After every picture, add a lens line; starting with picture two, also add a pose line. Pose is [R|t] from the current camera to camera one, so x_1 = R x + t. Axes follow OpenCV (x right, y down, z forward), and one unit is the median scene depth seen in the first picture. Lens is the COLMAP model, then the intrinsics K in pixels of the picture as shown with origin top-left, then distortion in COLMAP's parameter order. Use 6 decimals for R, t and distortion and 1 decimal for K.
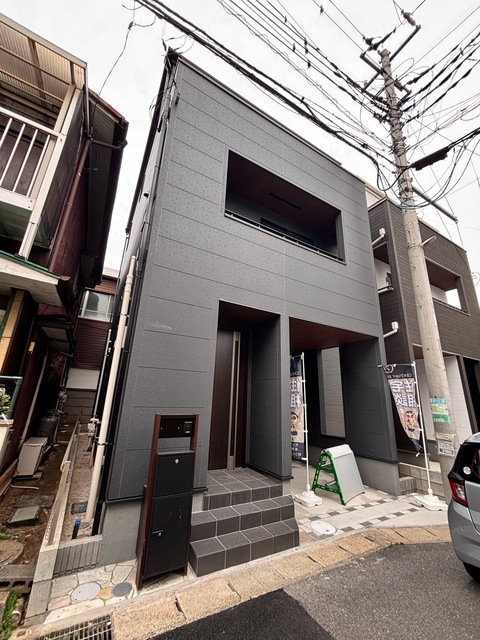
lens RADIAL K [[256.4, 0, 240.0], [0, 256.4, 320.0], [0, 0, 1]] dist [-0.000665, -0.000101]
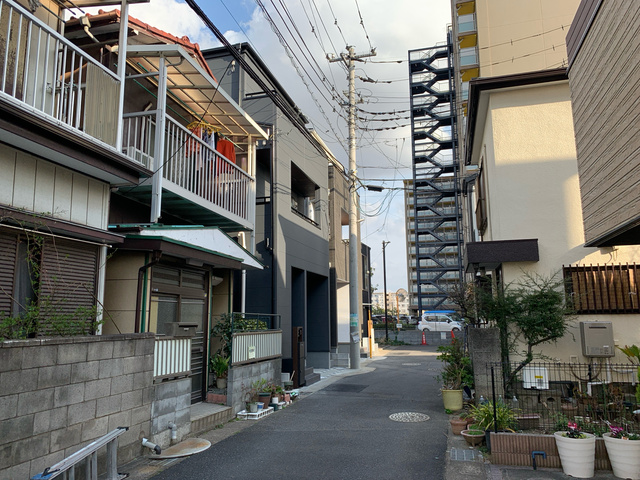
lens RADIAL K [[487.2, 0, 320.0], [0, 487.2, 240.0], [0, 0, 1]] dist [0.031431, -0.004685]
pose [[0.713228, 0.062362, 0.698152, -2.035859], [-0.164613, 0.983080, 0.080356, -0.495791], [-0.681328, -0.172237, 0.711426, -1.333208]]
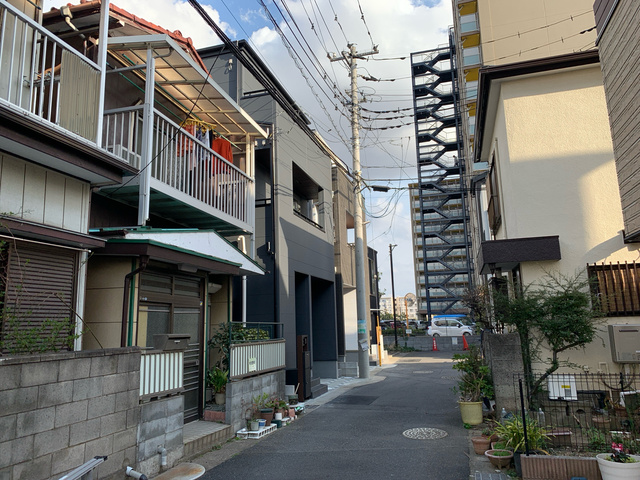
lens RADIAL K [[487.4, 0, 319.4], [0, 487.4, 234.5], [0, 0, 1]] dist [0.027667, -0.012003]
pose [[0.723847, 0.063880, 0.686997, -1.926608], [-0.143310, 0.987909, 0.059137, -0.469276], [-0.674914, -0.141260, 0.724250, -1.240661]]
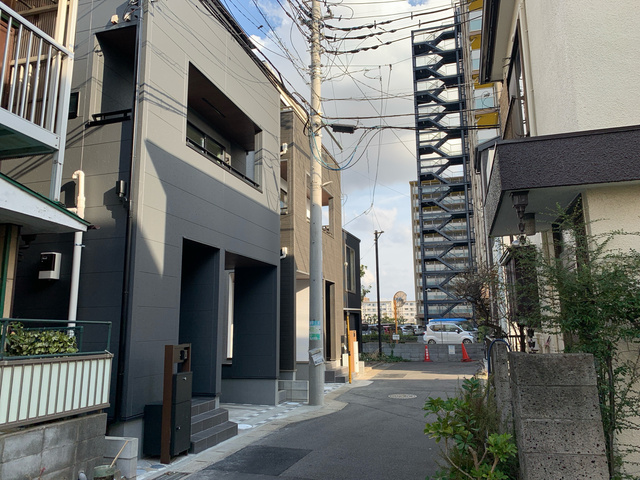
lens RADIAL K [[487.7, 0, 323.9], [0, 487.7, 237.3], [0, 0, 1]] dist [0.028378, -0.007544]
pose [[0.720756, 0.077507, 0.688842, -0.898980], [-0.161897, 0.985069, 0.058560, -0.250801], [-0.674018, -0.153729, 0.722542, -0.701798]]
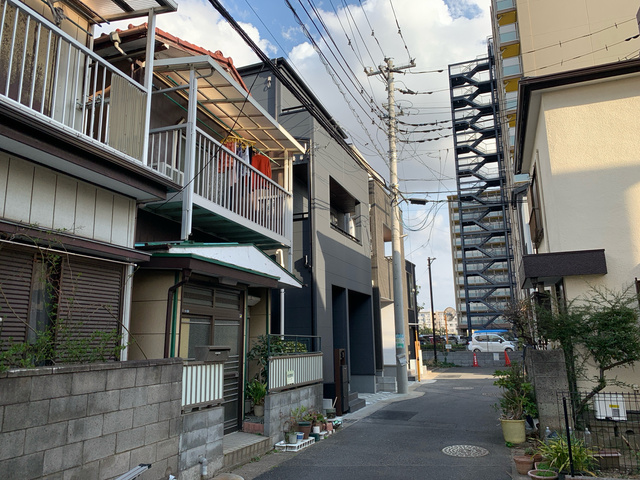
lens RADIAL K [[487.7, 0, 323.9], [0, 487.7, 237.3], [0, 0, 1]] dist [0.028378, -0.007544]
pose [[0.768488, 0.076204, 0.635310, -1.937058], [-0.137631, 0.989329, 0.047815, -0.473096], [-0.624887, -0.124184, 0.770776, -1.251933]]
